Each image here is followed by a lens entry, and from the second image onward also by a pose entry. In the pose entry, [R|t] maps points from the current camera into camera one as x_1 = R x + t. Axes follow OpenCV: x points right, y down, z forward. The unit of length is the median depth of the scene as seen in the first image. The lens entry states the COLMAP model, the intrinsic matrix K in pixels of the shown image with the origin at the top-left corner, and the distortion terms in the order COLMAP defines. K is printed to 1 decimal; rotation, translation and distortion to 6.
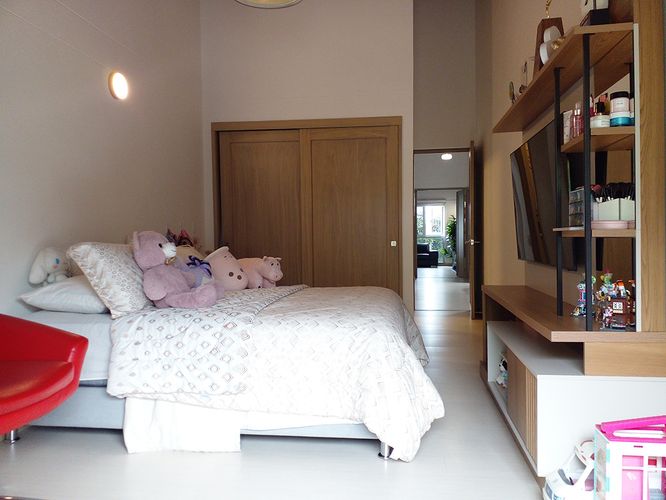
lens RADIAL K [[532.2, 0, 335.6], [0, 532.2, 251.3], [0, 0, 1]] dist [0.122858, -0.204280]
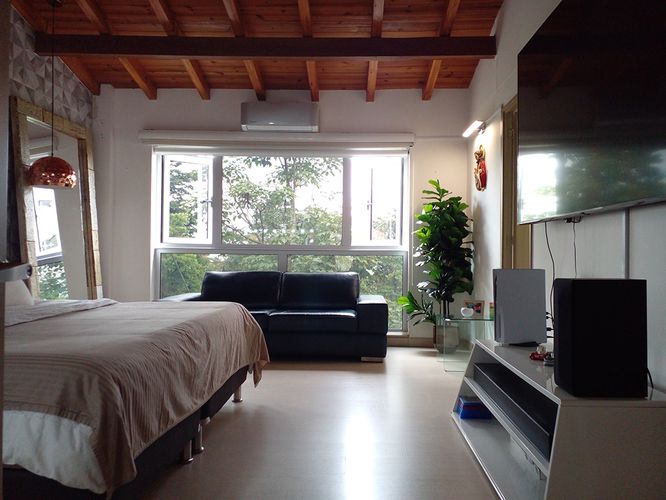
lens RADIAL K [[532.2, 0, 335.6], [0, 532.2, 251.3], [0, 0, 1]] dist [0.122858, -0.204280]
pose [[0.994547, 0.029307, 0.100090, 0.131631], [-0.026555, 0.999235, -0.028720, -0.017976], [-0.100855, 0.025905, 0.994564, 0.703391]]
